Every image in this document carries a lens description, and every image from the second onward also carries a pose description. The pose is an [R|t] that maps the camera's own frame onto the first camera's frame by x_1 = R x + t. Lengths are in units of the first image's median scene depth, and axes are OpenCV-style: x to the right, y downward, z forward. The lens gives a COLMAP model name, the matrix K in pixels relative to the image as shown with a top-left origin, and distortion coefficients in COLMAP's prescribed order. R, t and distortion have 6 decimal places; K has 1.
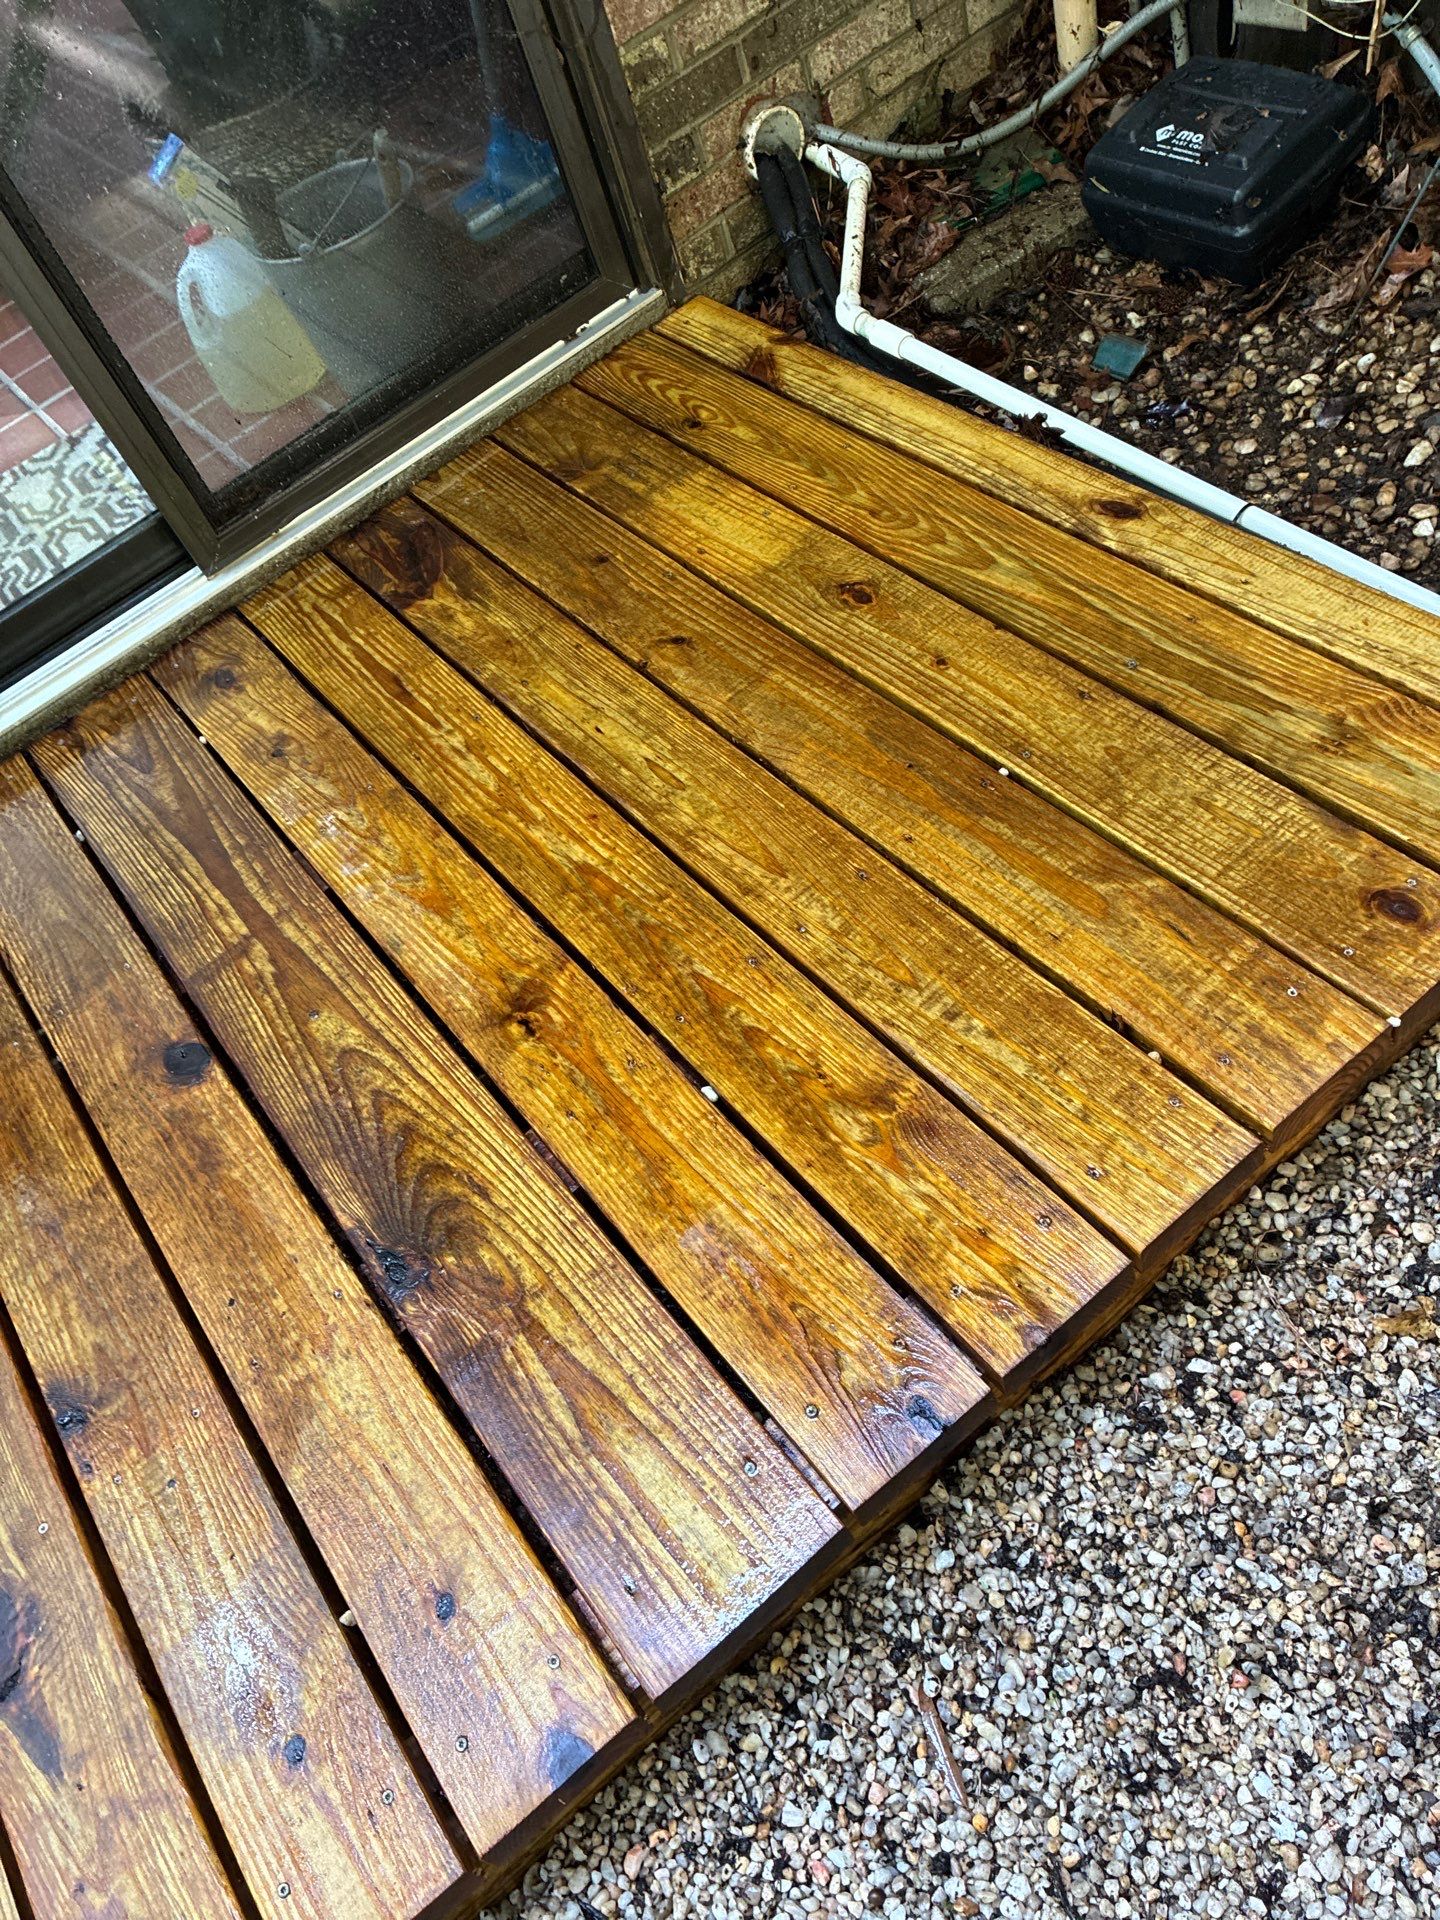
lens RADIAL K [[1349.7, 0, 720.0], [0, 1349.7, 960.0], [0, 0, 1]] dist [0.022928, -0.038282]
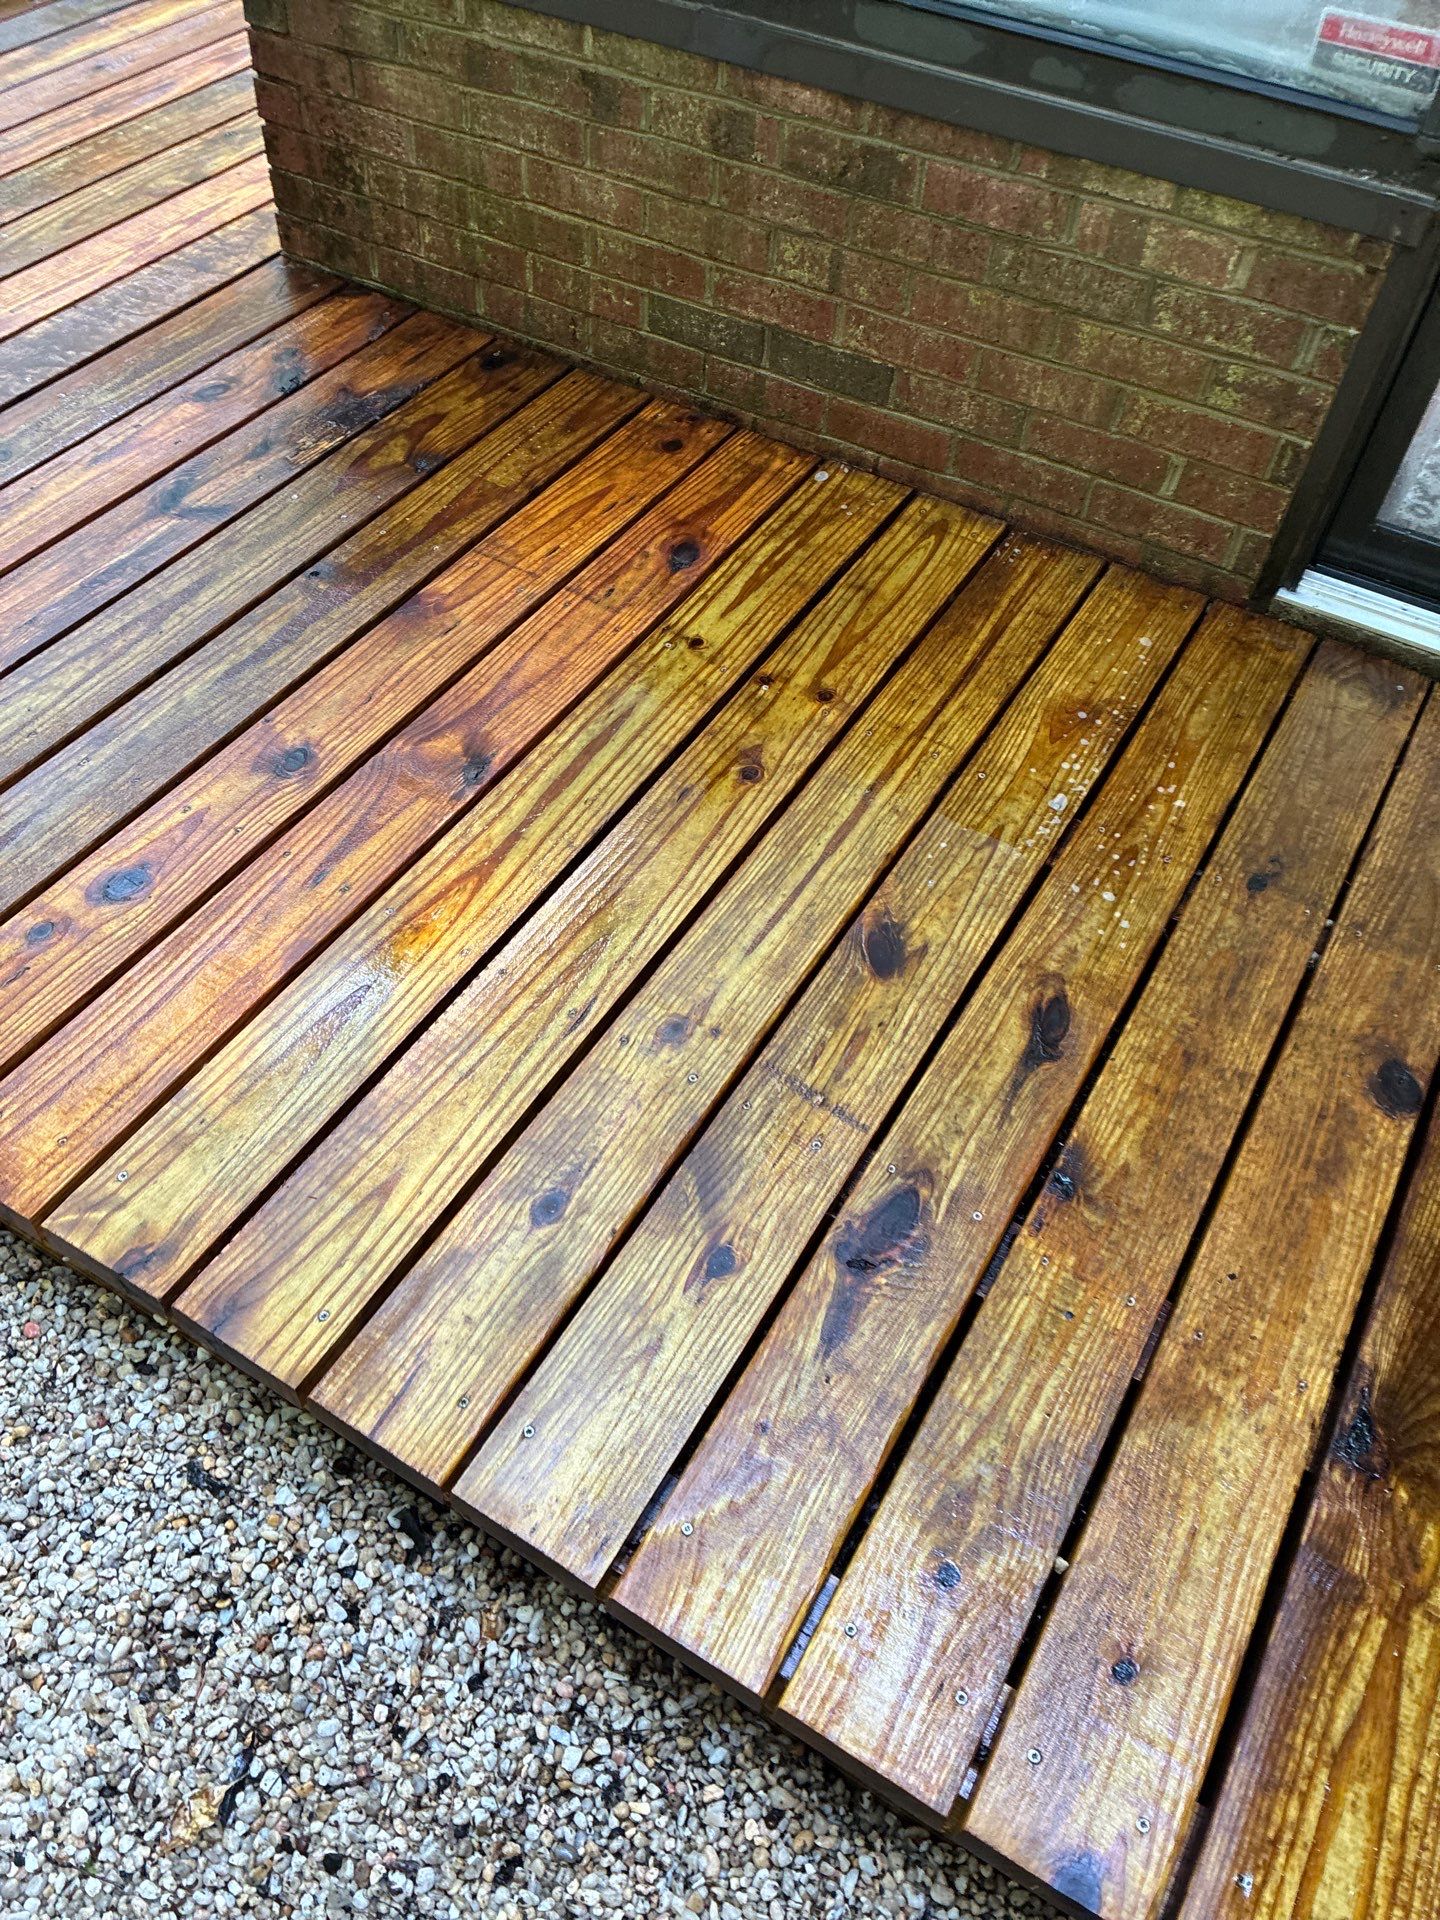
lens RADIAL K [[1349.7, 0, 720.0], [0, 1349.7, 960.0], [0, 0, 1]] dist [0.022928, -0.038282]
pose [[0.357634, 0.871221, -0.336261, -0.374224], [-0.829237, 0.461868, 0.314713, 0.149419], [0.429493, 0.166288, 0.887628, -0.080254]]
